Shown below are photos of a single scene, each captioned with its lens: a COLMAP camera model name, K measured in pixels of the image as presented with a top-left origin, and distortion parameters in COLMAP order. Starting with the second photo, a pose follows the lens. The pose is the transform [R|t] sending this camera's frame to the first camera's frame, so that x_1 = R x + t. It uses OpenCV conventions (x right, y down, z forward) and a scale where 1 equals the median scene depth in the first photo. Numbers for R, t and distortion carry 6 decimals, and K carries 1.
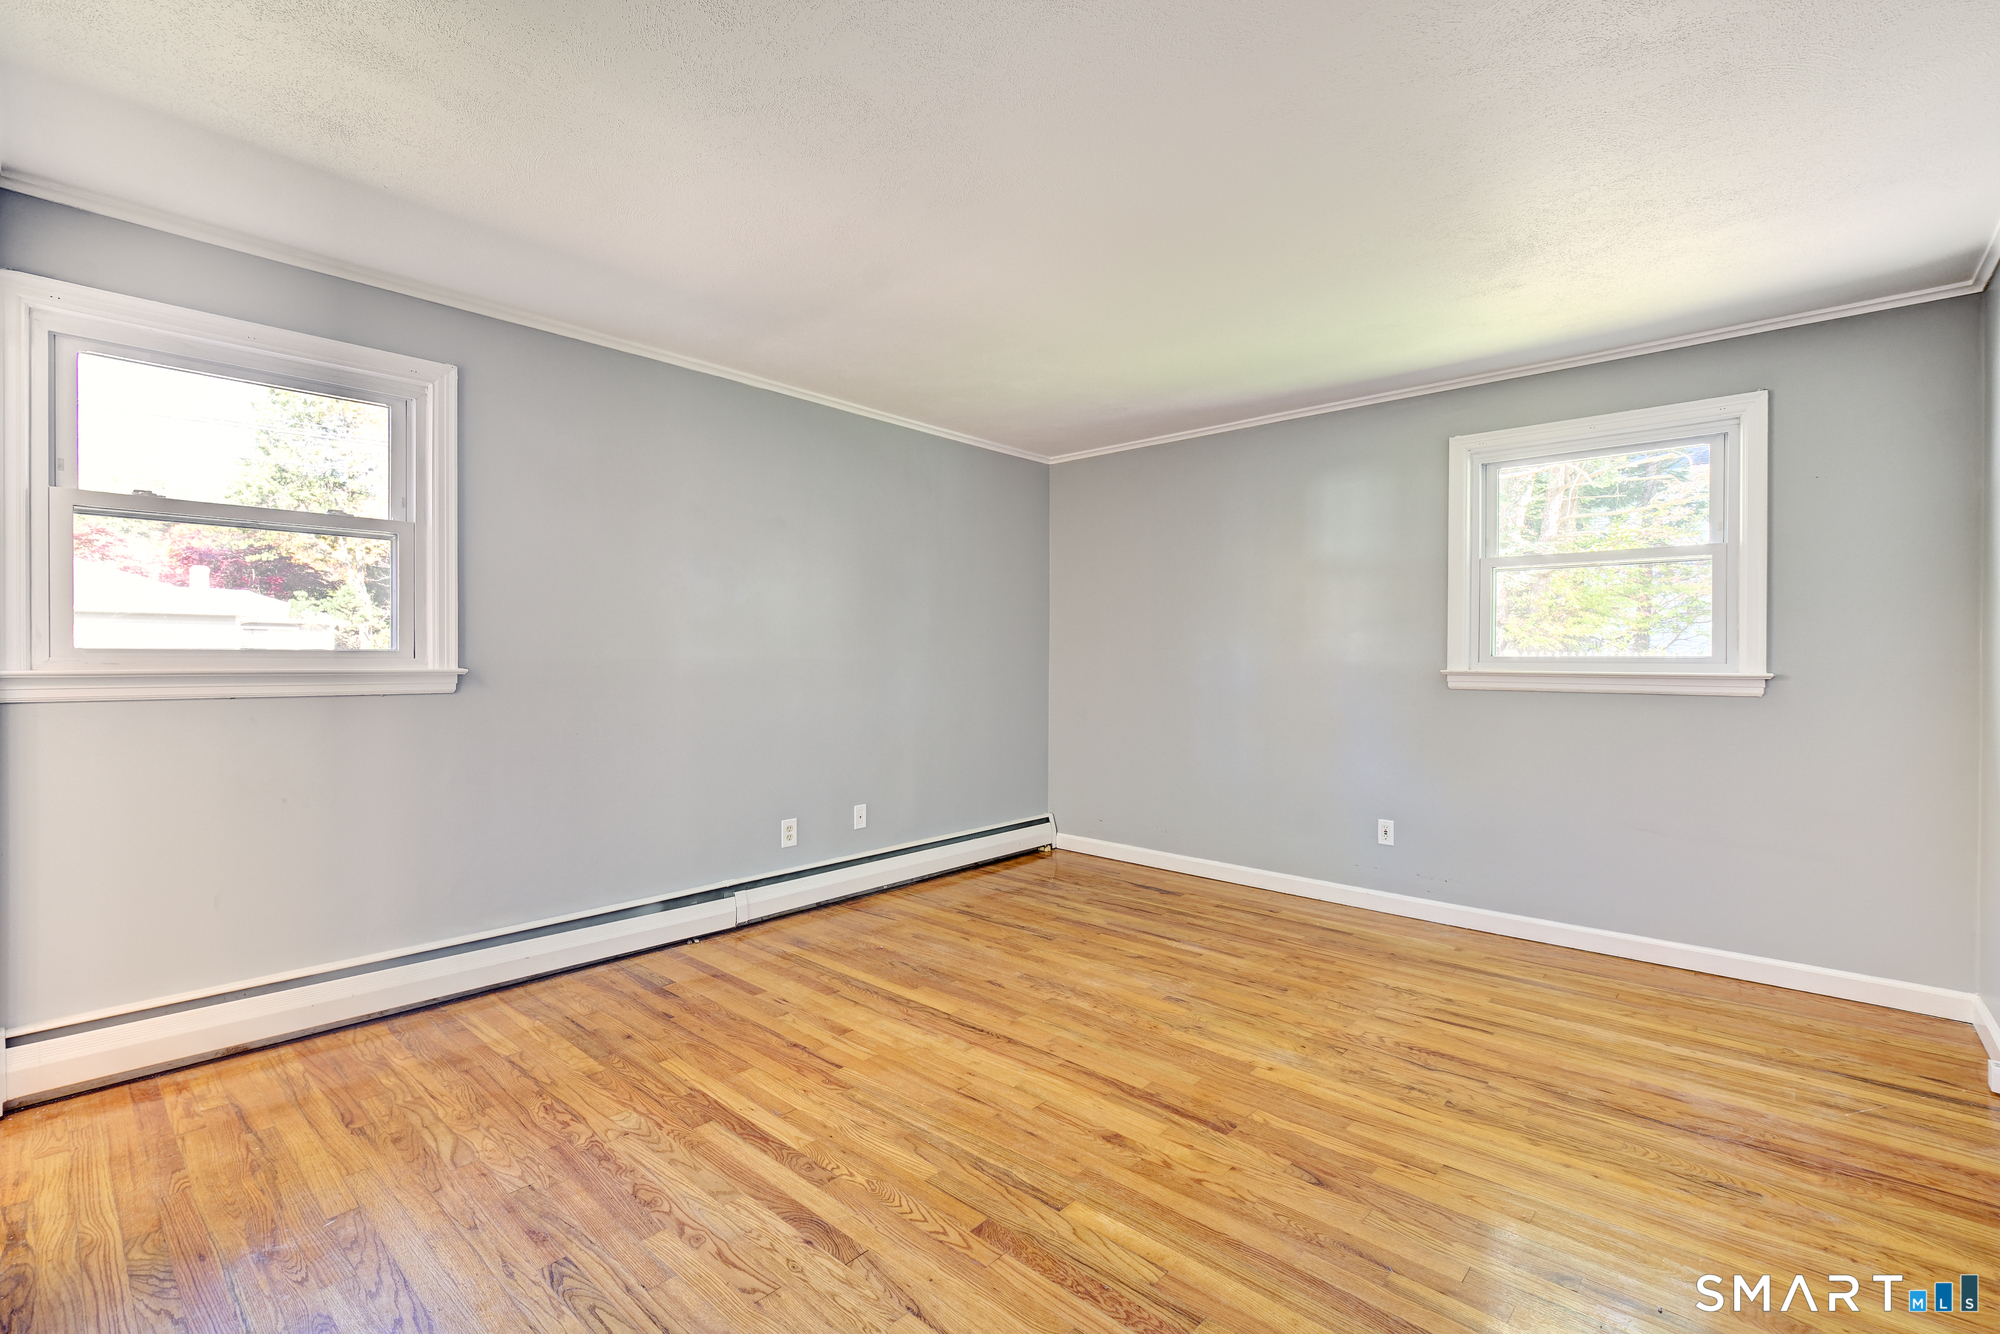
lens RADIAL K [[874.2, 0, 995.7], [0, 874.2, 668.0], [0, 0, 1]] dist [0.010962, -0.004889]
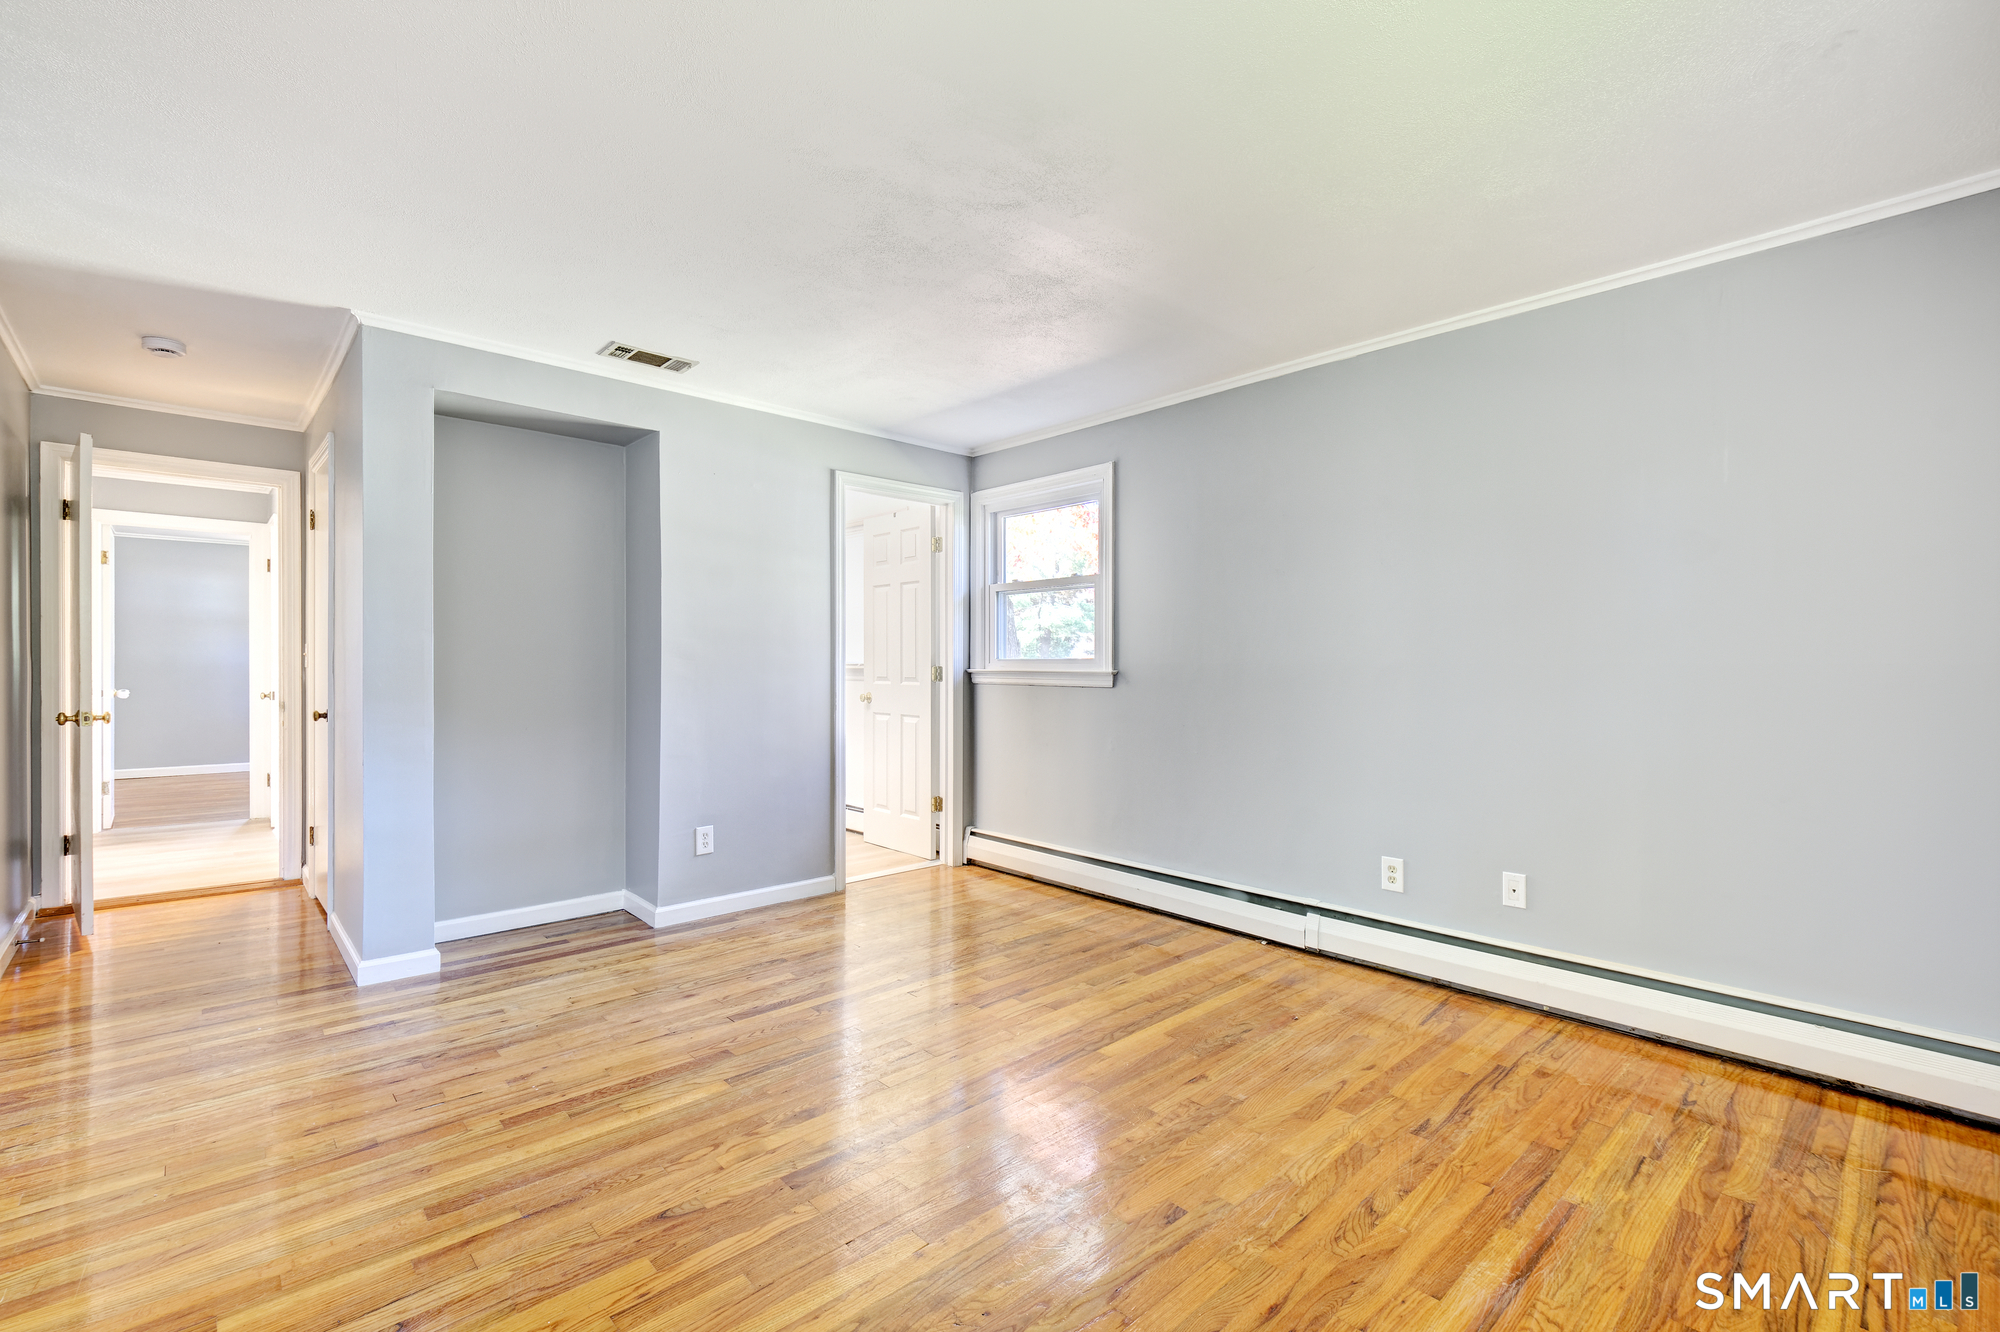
lens RADIAL K [[874.2, 0, 995.7], [0, 874.2, 667.0], [0, 0, 1]] dist [0.010962, -0.004889]
pose [[-0.081676, 0.000748, -0.996659, 0.863344], [-0.014391, 0.999895, 0.001930, -0.004340], [0.996555, 0.014501, -0.081657, 0.964180]]
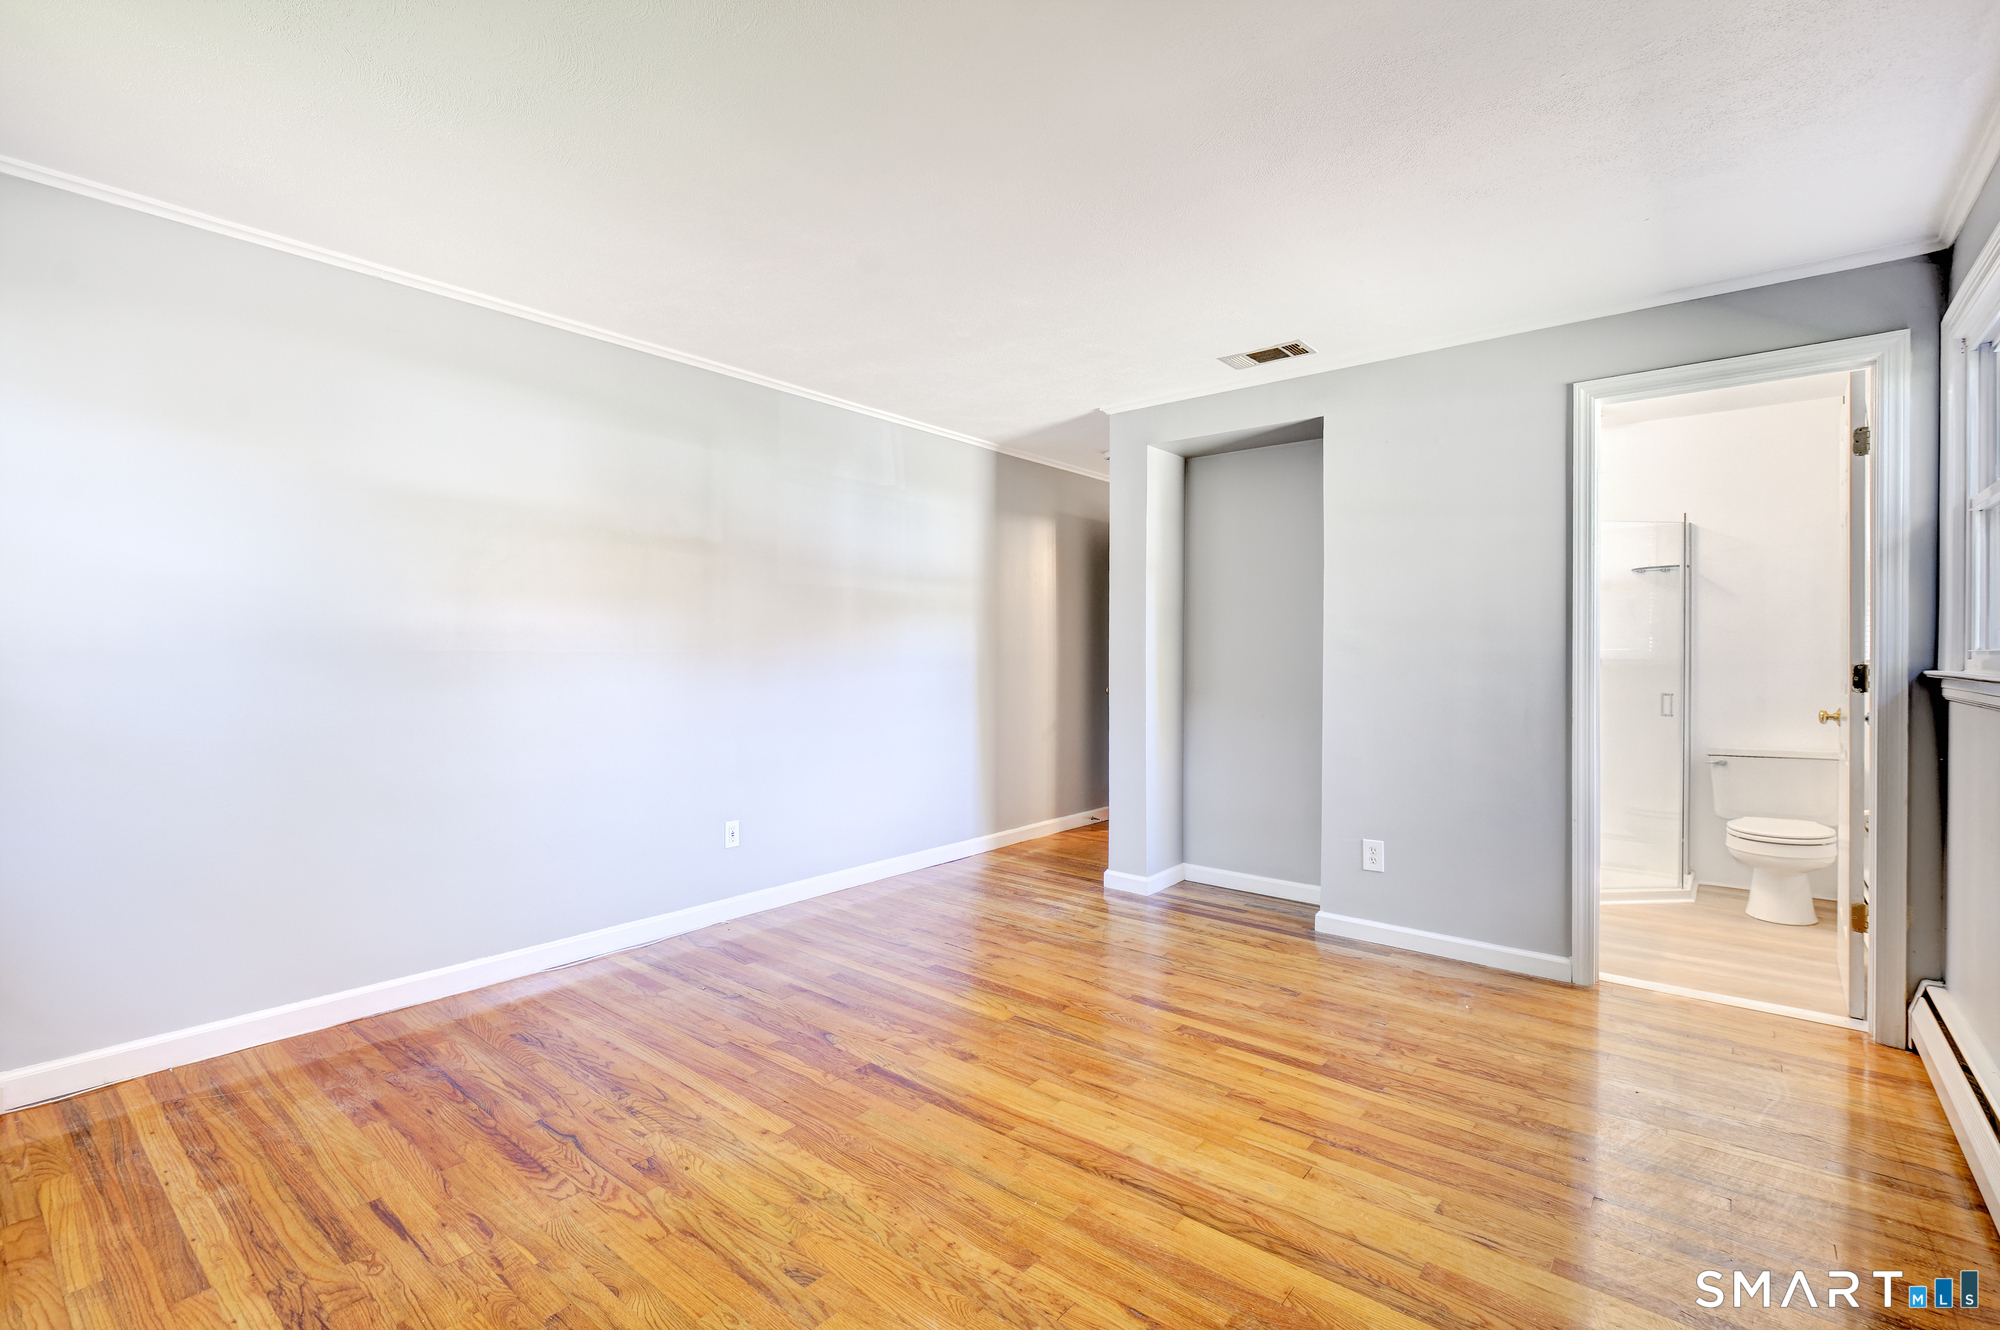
lens RADIAL K [[901.7, 0, 1006.9], [0, 901.7, 658.2], [0, 0, 1]] dist [0.009265, -0.000599]
pose [[-0.998330, -0.007404, -0.057290, 0.116045], [-0.008345, 0.999834, 0.016206, -0.016253], [0.057160, 0.016657, -0.998226, 1.636109]]
